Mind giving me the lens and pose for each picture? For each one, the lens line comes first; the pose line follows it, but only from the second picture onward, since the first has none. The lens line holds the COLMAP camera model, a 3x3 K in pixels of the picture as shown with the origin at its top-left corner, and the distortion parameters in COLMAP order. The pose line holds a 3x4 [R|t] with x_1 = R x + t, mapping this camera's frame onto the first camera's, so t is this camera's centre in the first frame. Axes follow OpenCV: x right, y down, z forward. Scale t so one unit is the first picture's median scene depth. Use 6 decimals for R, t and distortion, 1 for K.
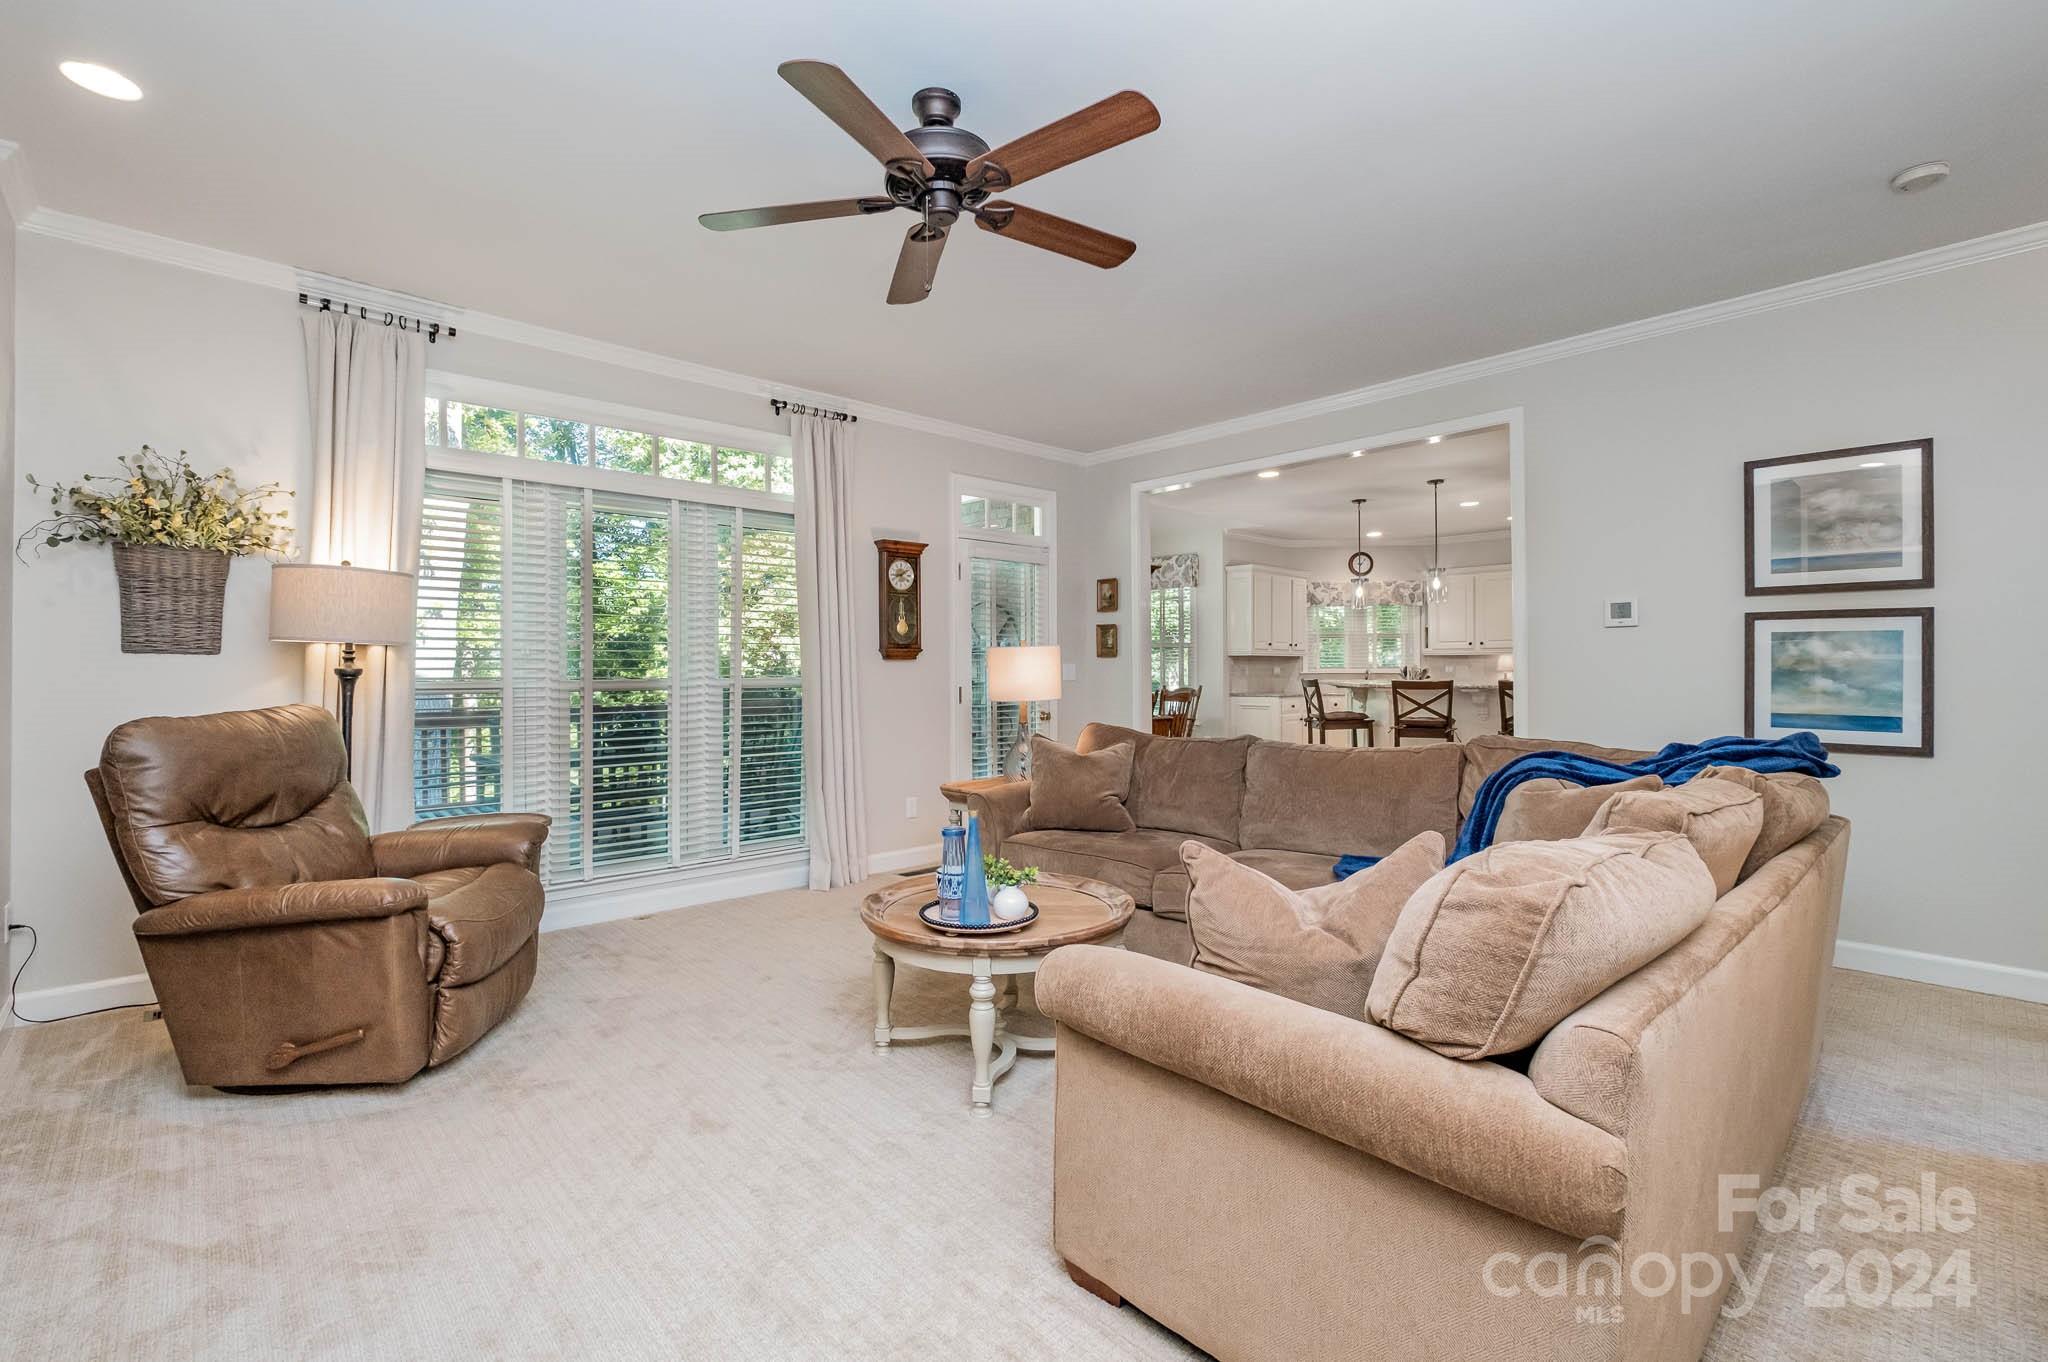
lens RADIAL K [[922.1, 0, 999.0], [0, 922.1, 673.6], [0, 0, 1]] dist [-0.000701, 0.000092]
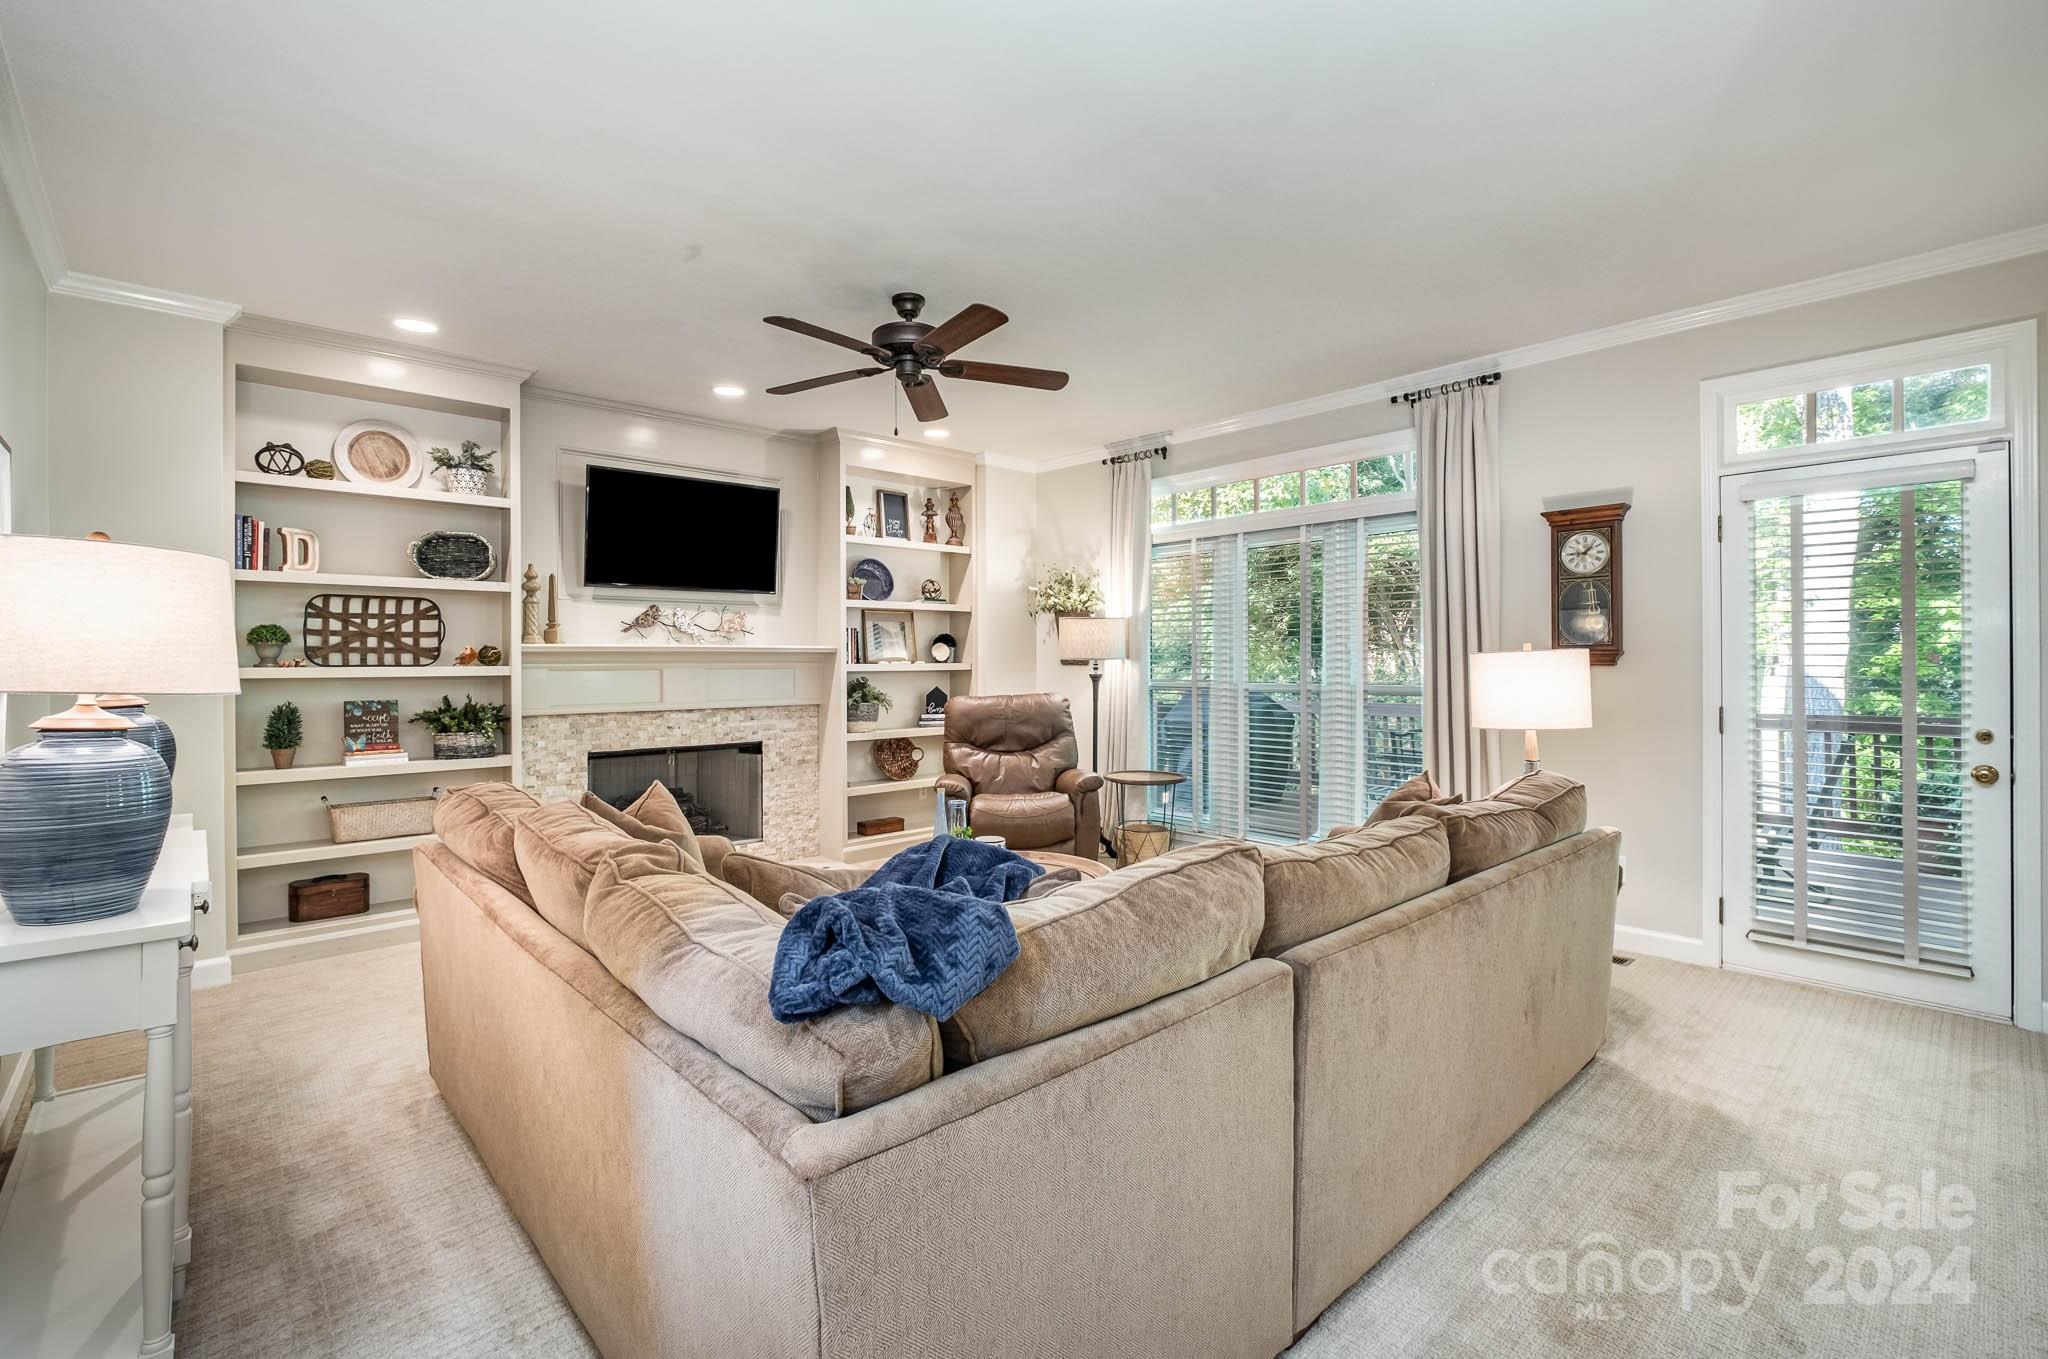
lens RADIAL K [[904.9, 0, 1018.6], [0, 904.9, 659.4], [0, 0, 1]] dist [-0.001219, -0.000091]
pose [[0.008046, 0.006366, -0.999947, 0.345285], [-0.001840, 0.999978, 0.006351, -0.015201], [0.999966, 0.001789, 0.008057, 0.313585]]
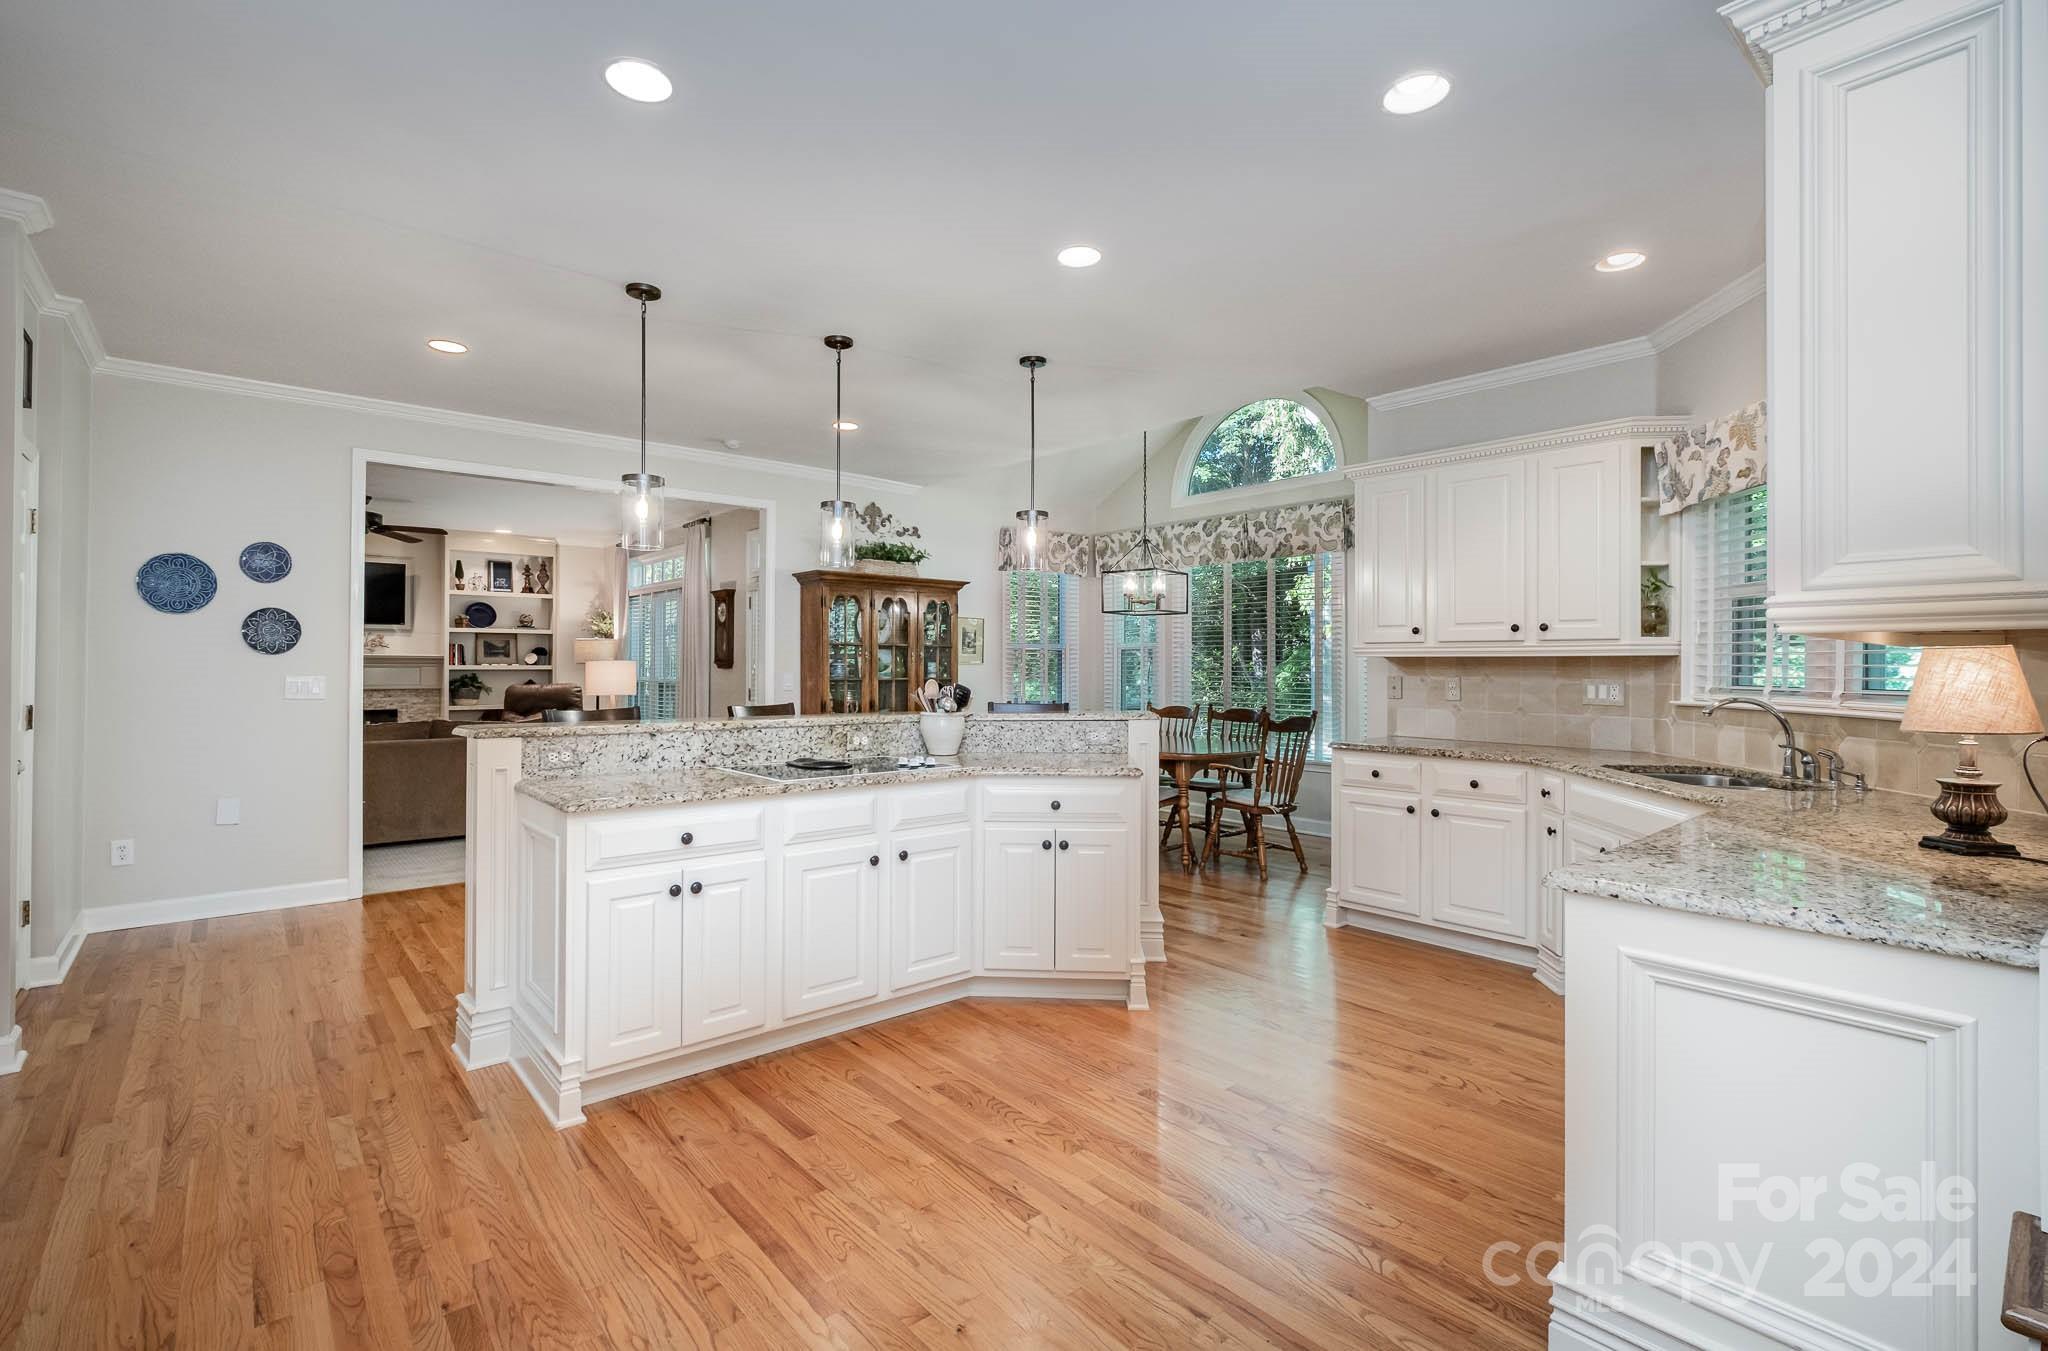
lens RADIAL K [[915.4, 0, 1018.7], [0, 915.4, 657.8], [0, 0, 1]] dist [-0.007112, 0.000130]
pose [[-0.022914, -0.003295, -0.999732, 0.741728], [-0.006079, 0.999977, -0.003156, -0.016884], [0.999719, 0.006005, -0.022933, 0.837563]]
